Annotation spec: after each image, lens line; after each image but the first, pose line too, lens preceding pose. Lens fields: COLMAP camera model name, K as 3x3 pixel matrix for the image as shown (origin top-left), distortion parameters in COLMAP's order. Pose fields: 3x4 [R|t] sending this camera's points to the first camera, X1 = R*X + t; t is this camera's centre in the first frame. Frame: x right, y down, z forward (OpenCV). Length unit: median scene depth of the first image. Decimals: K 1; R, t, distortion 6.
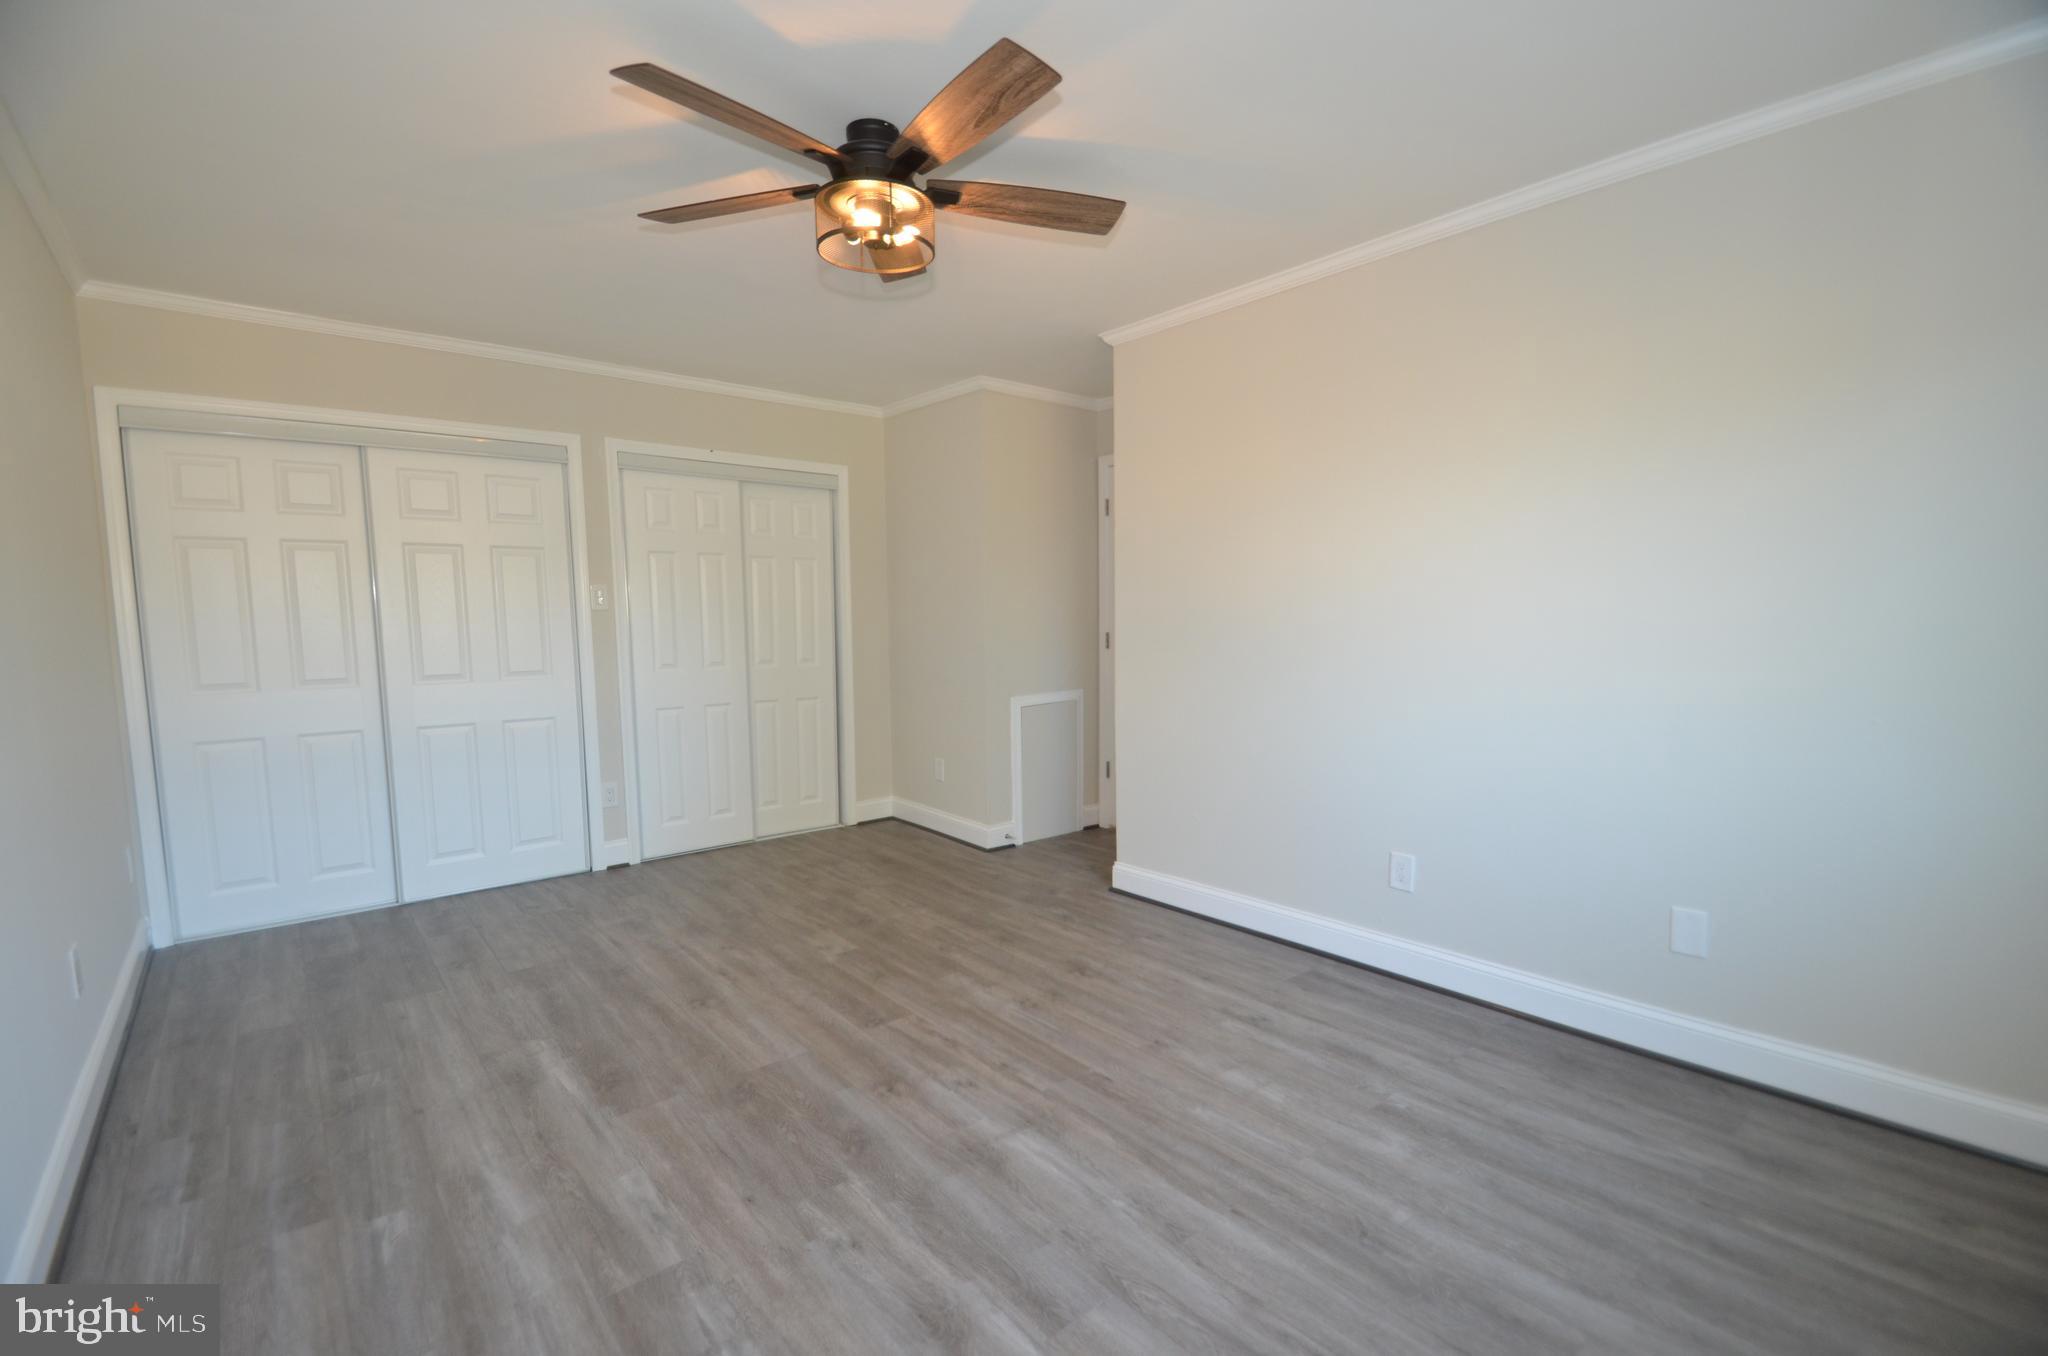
lens RADIAL K [[903.2, 0, 1026.7], [0, 903.2, 700.5], [0, 0, 1]] dist [0.022583, -0.024874]
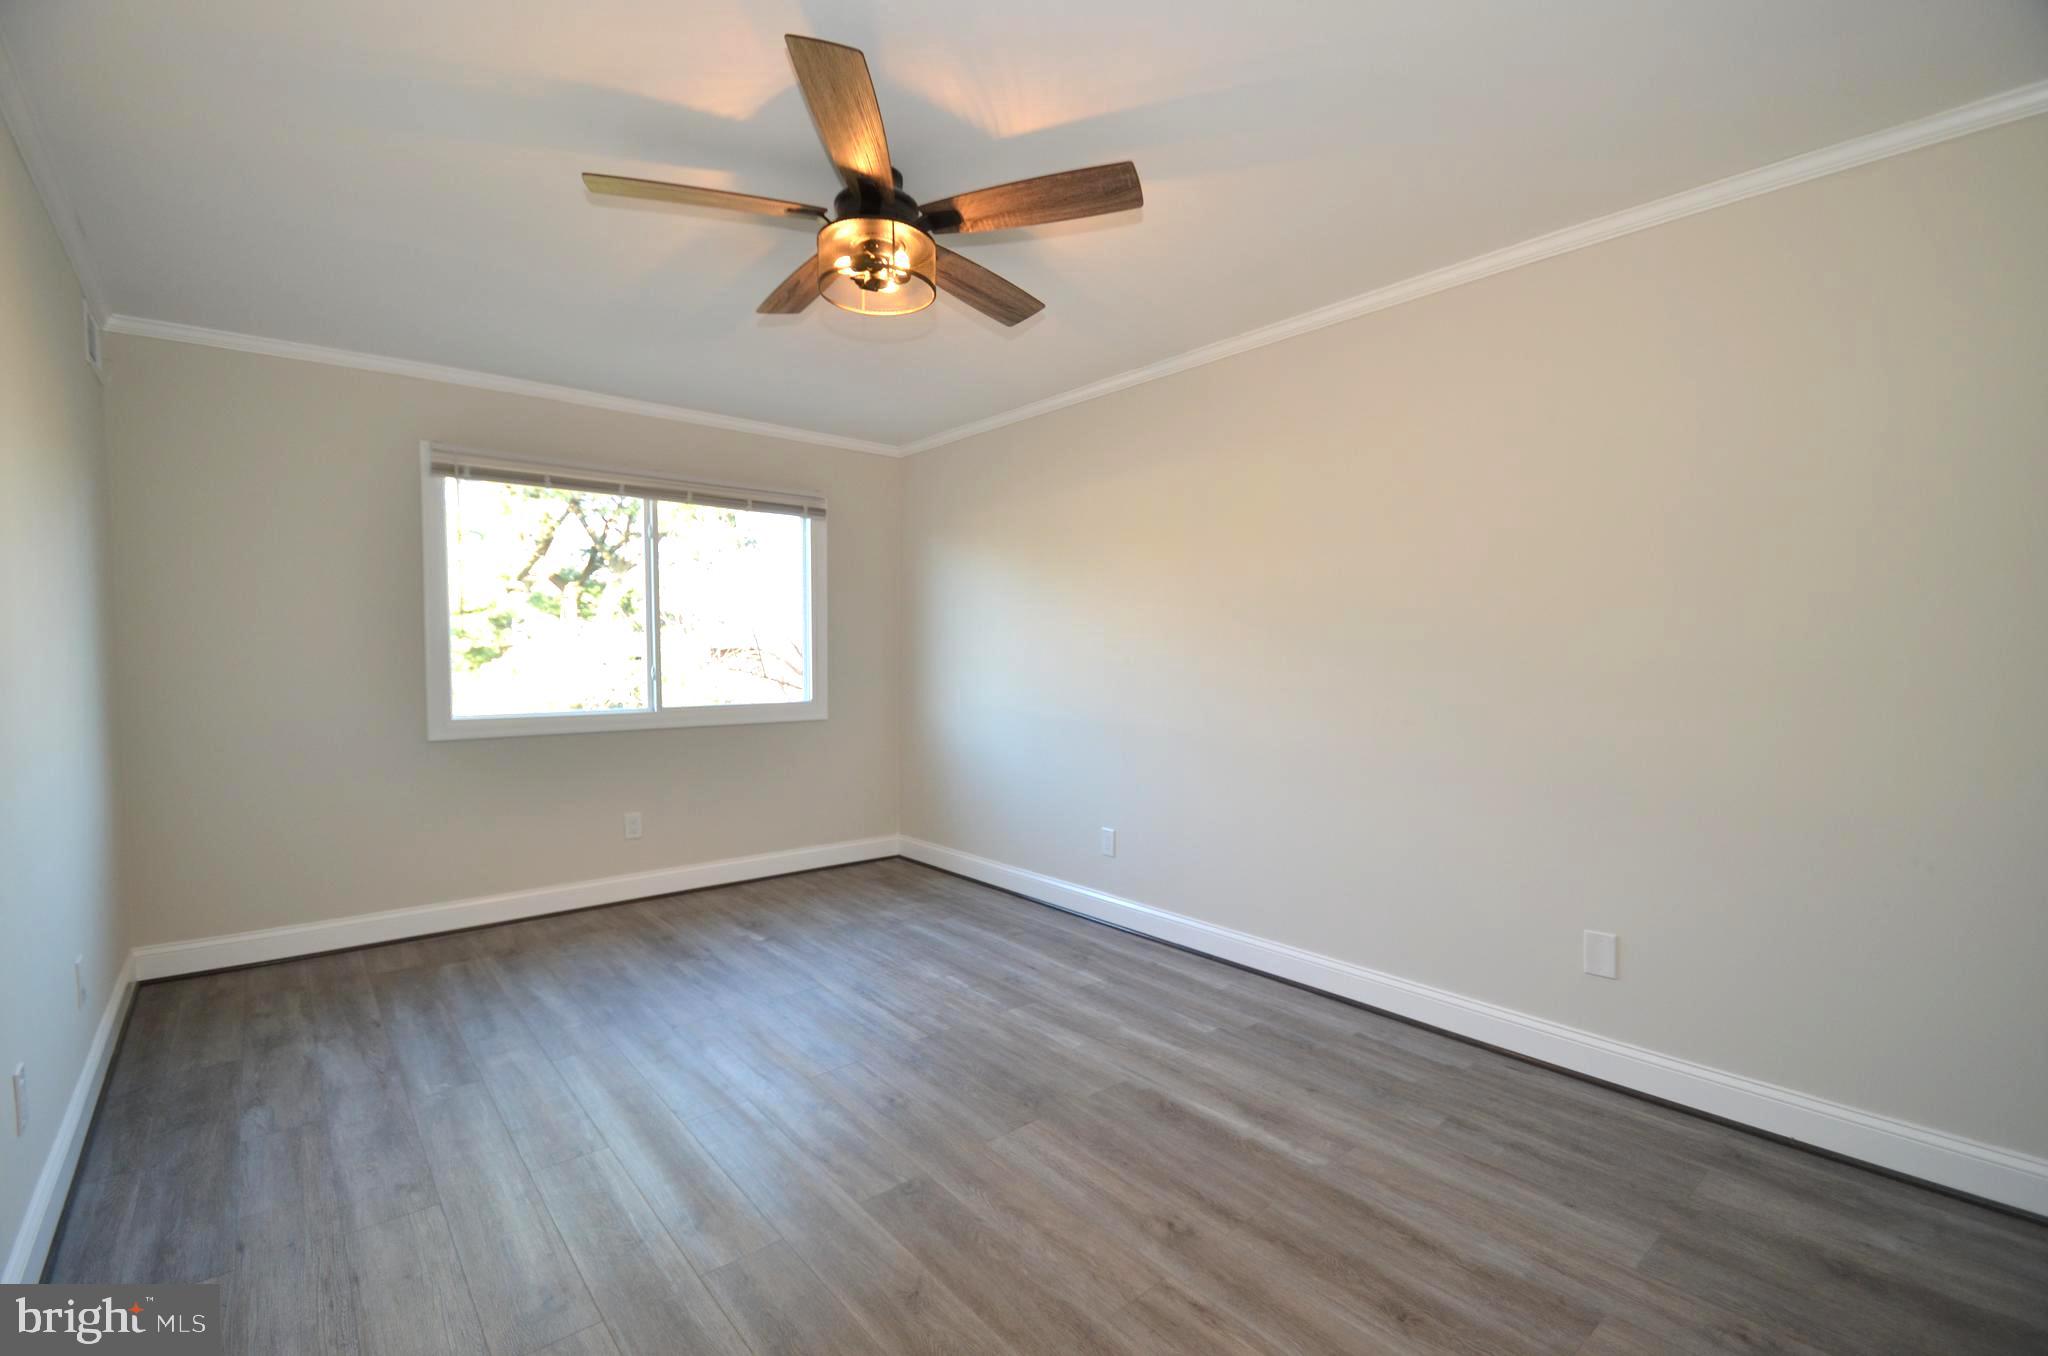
lens RADIAL K [[903.2, 0, 1026.7], [0, 903.2, 700.5], [0, 0, 1]] dist [0.022583, -0.024874]
pose [[-0.999965, 0.008023, -0.002532, -0.273397], [0.007548, 0.988479, 0.151171, -0.168585], [0.003716, 0.151146, -0.988504, 1.747407]]
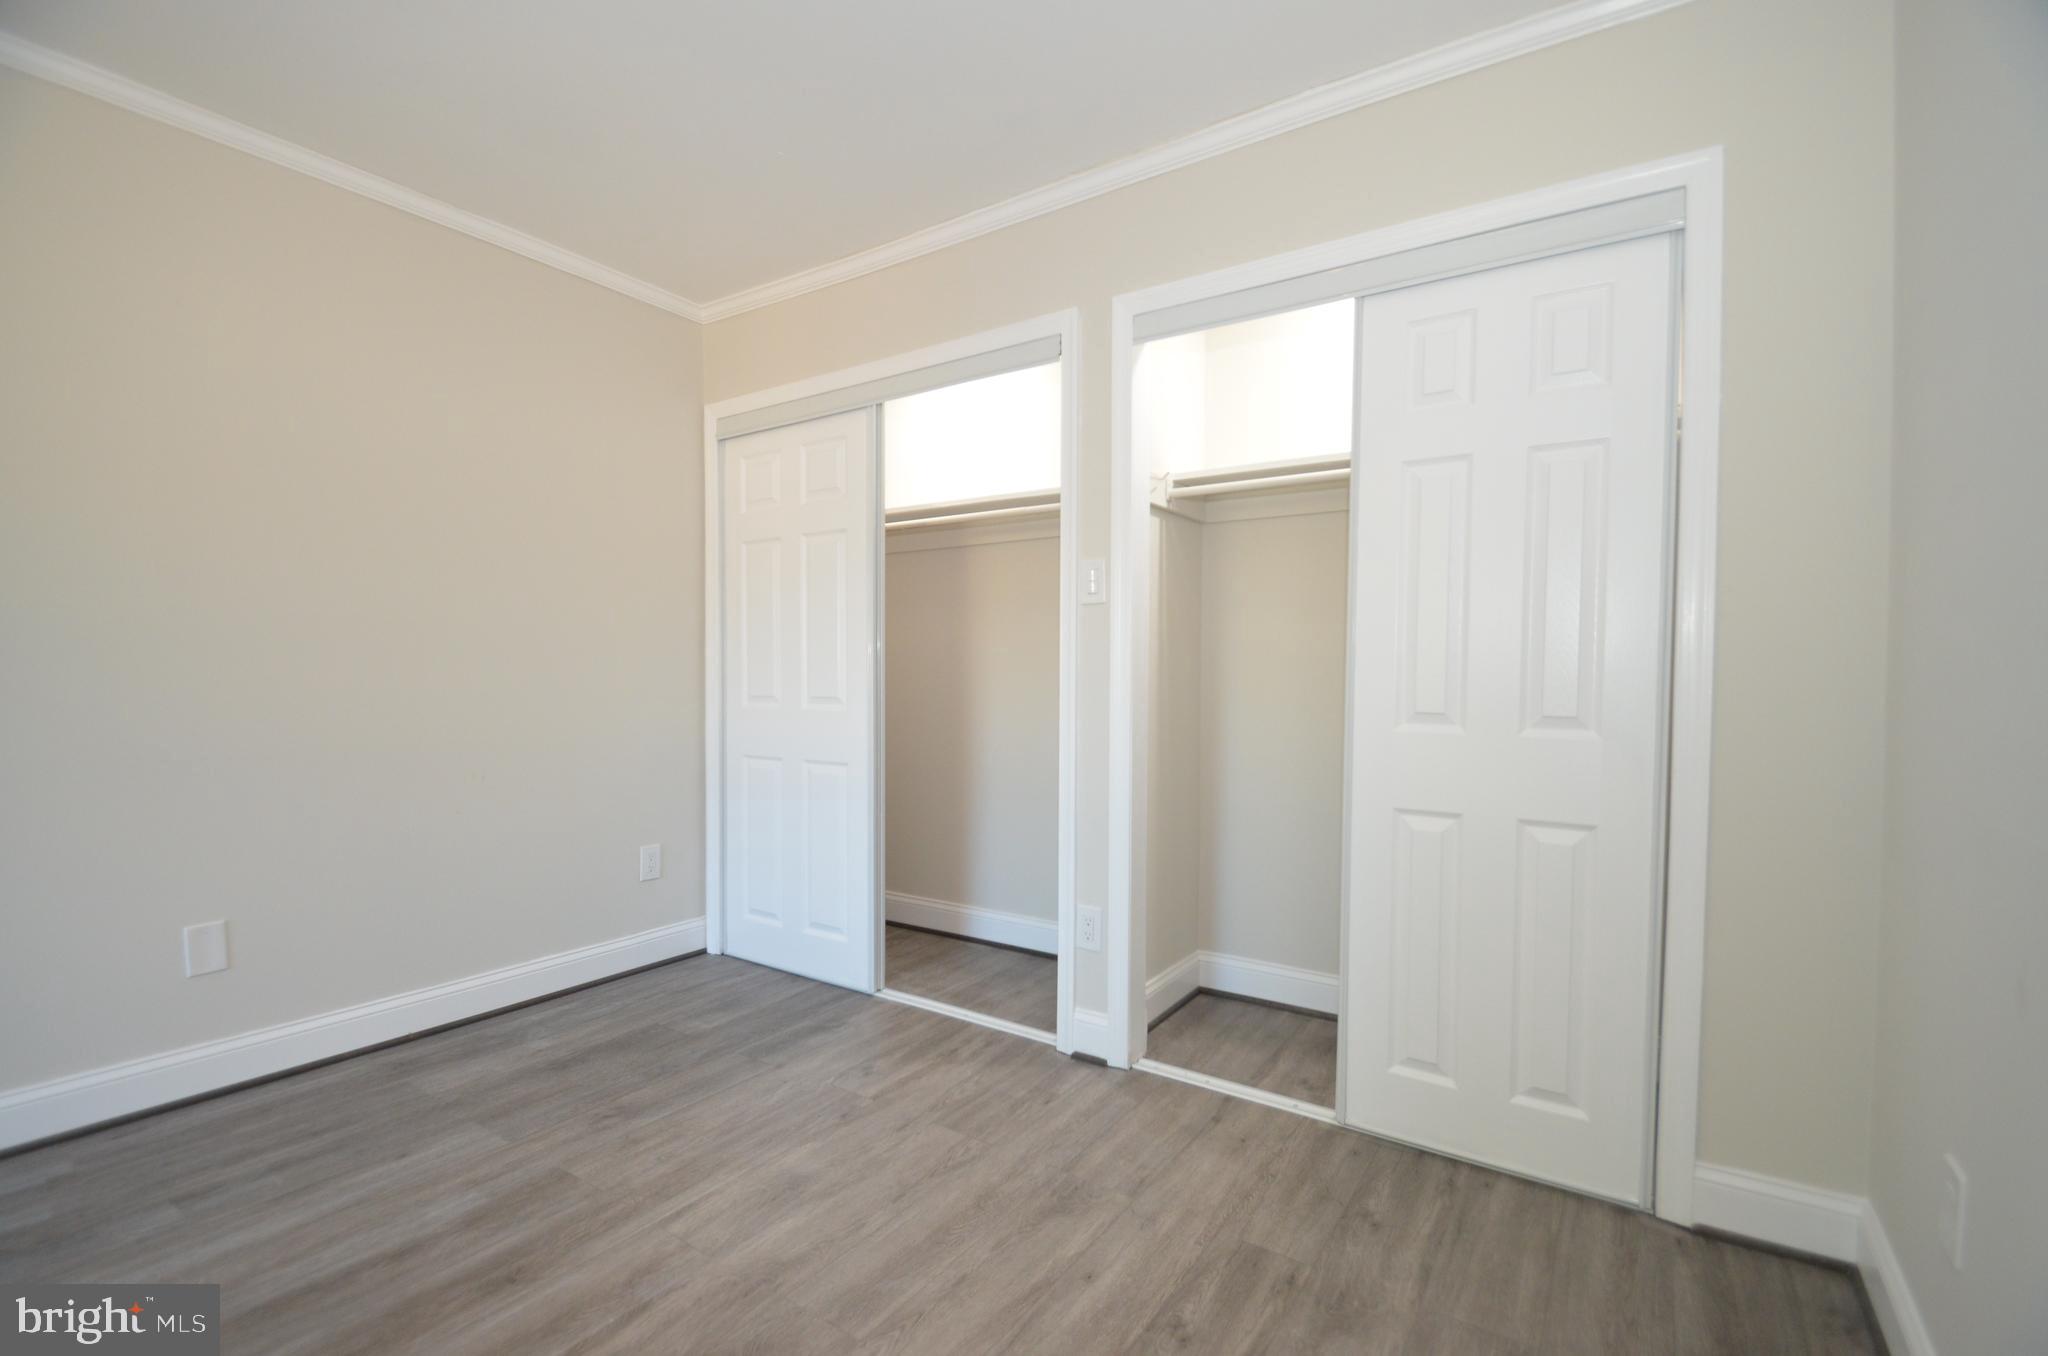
lens RADIAL K [[903.2, 0, 1026.7], [0, 903.2, 700.5], [0, 0, 1]] dist [0.022583, -0.024874]
pose [[0.263691, 0.045291, -0.963543, 0.115542], [-0.100531, 0.994748, 0.019245, -0.073388], [0.959354, 0.091791, 0.266859, 1.321908]]
